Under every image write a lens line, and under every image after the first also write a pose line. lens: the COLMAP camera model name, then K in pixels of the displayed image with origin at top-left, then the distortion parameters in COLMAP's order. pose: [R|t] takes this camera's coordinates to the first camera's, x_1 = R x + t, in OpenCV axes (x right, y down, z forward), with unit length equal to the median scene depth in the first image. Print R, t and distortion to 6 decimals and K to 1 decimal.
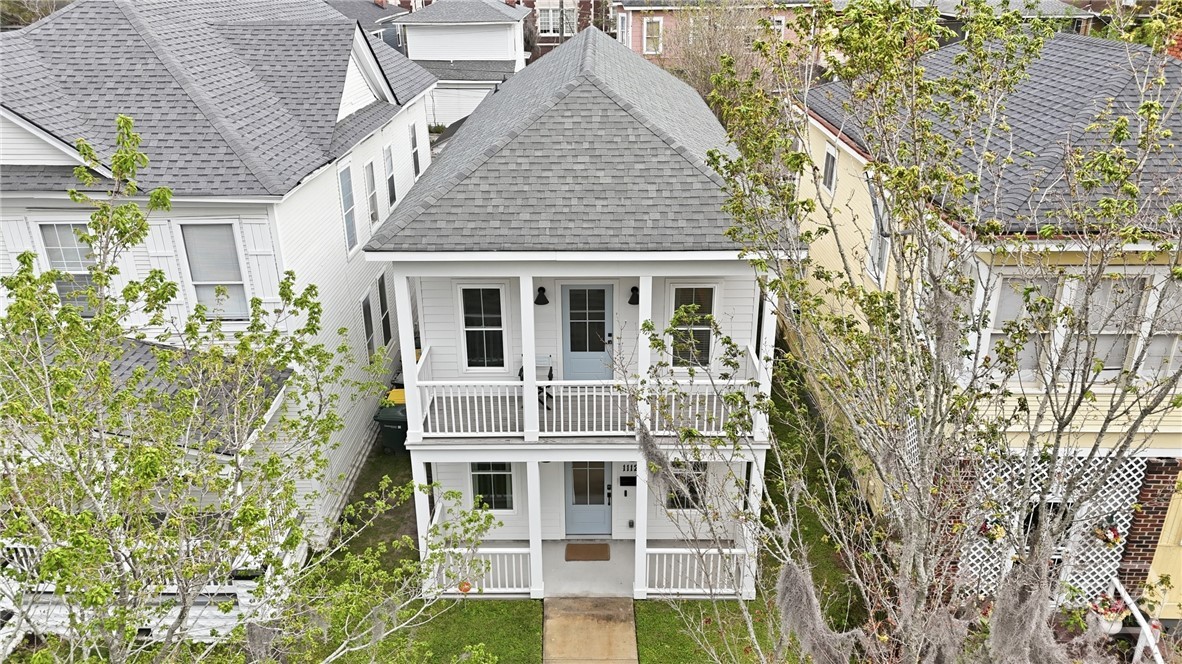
lens RADIAL K [[846.0, 0, 591.0], [0, 846.0, 332.0], [0, 0, 1]] dist [0.089598, -0.104759]
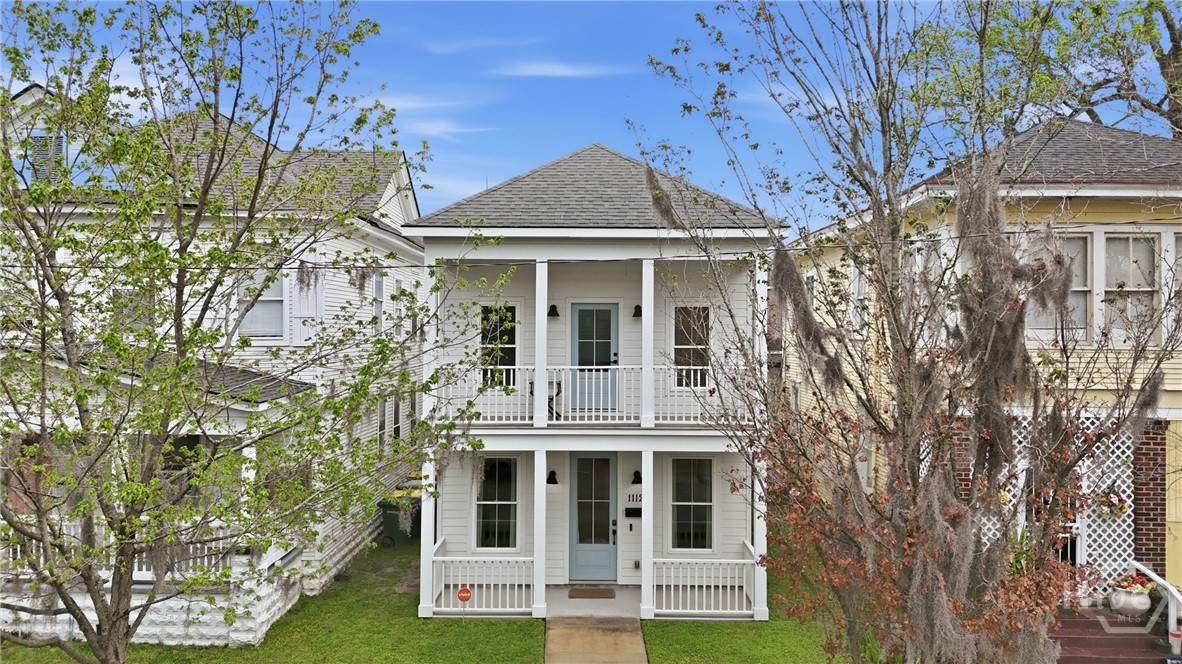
lens RADIAL K [[846.0, 0, 591.0], [0, 846.0, 332.0], [0, 0, 1]] dist [0.089598, -0.104759]
pose [[0.999941, 0.010788, -0.001222, -0.007650], [-0.010399, 0.919315, -0.393384, 0.402499], [-0.003120, 0.393374, 0.919373, 0.001570]]
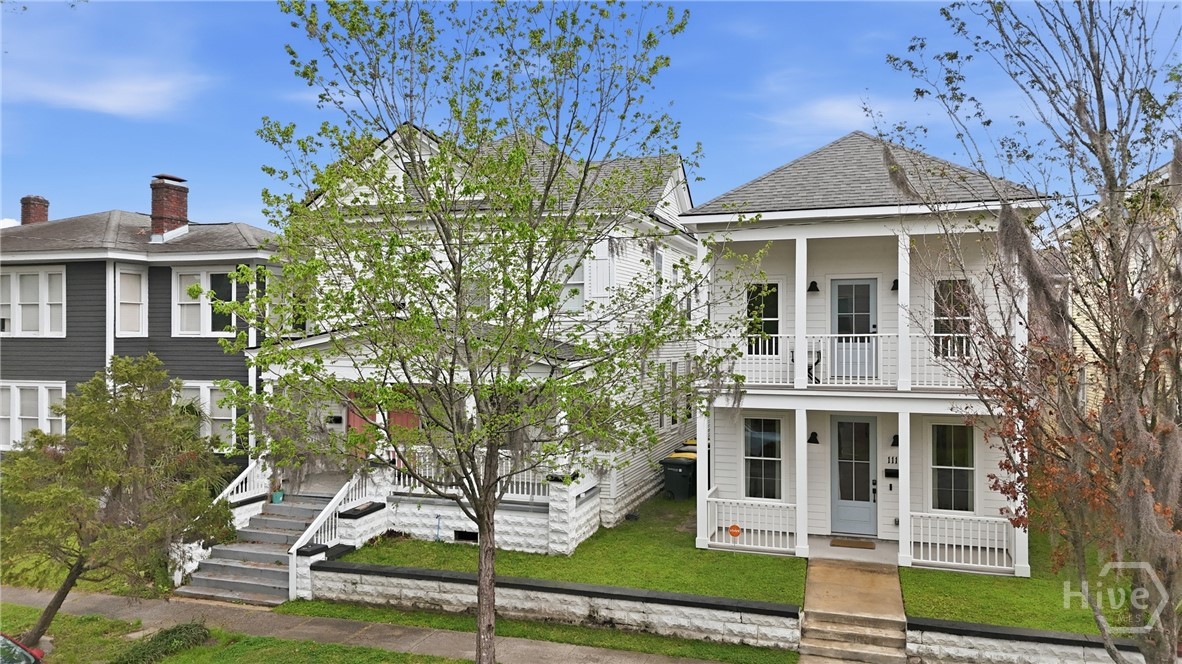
lens RADIAL K [[846.0, 0, 591.0], [0, 846.0, 332.0], [0, 0, 1]] dist [0.089598, -0.104759]
pose [[0.949118, 0.005960, -0.314864, 0.022454], [-0.129707, 0.918476, -0.373602, 0.499142], [0.286968, 0.395433, 0.872515, -0.124560]]
